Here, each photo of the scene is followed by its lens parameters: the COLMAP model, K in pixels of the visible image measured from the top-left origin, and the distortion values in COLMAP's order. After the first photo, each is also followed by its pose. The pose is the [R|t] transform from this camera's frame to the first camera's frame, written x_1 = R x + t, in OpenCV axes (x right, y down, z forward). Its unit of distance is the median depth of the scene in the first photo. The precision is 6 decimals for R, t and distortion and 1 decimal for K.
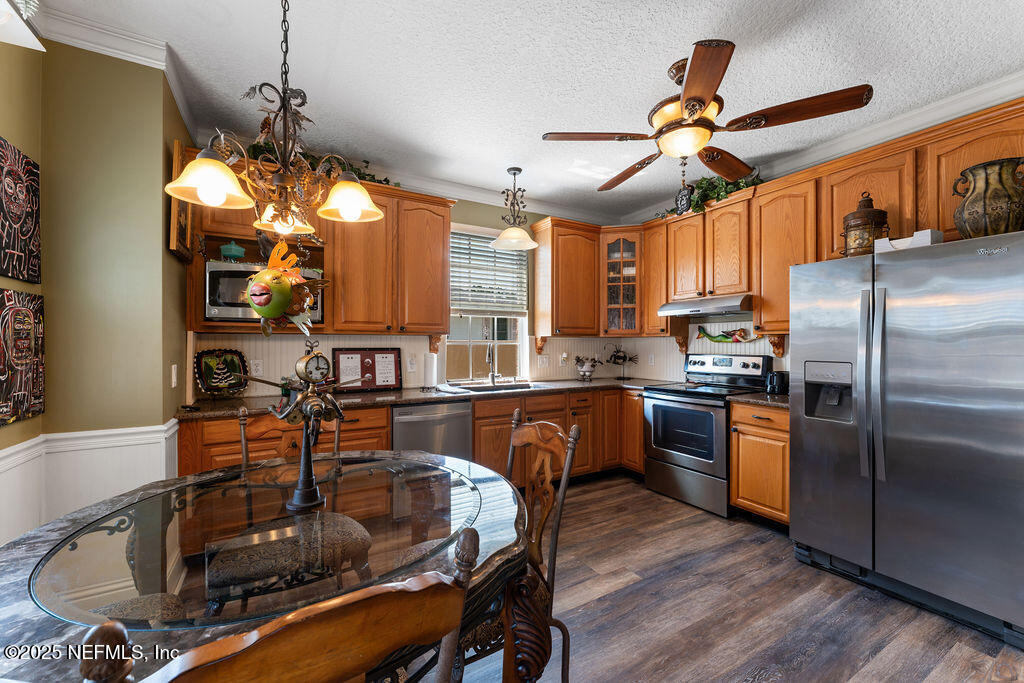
lens RADIAL K [[412.3, 0, 509.2], [0, 412.3, 343.5], [0, 0, 1]] dist [0.000883, 0.000144]
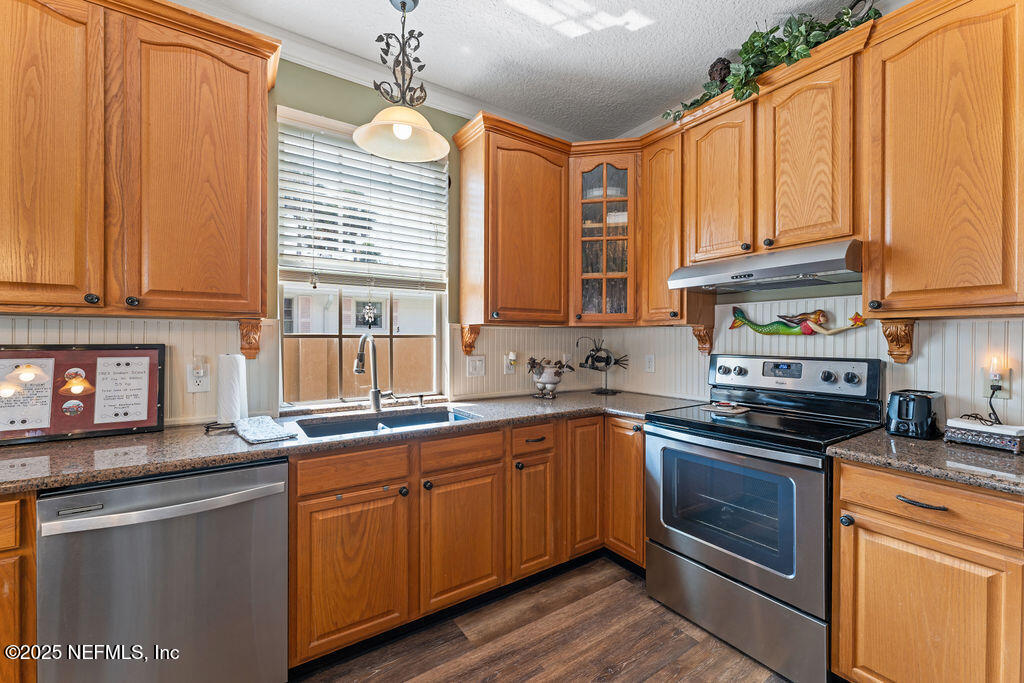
lens RADIAL K [[412.3, 0, 514.2], [0, 412.3, 340.9], [0, 0, 1]] dist [0.000883, 0.000144]
pose [[0.997550, 0.001551, 0.069942, 0.113241], [-0.002022, 0.999976, 0.006662, 0.002526], [-0.069930, -0.006787, 0.997529, 0.467088]]
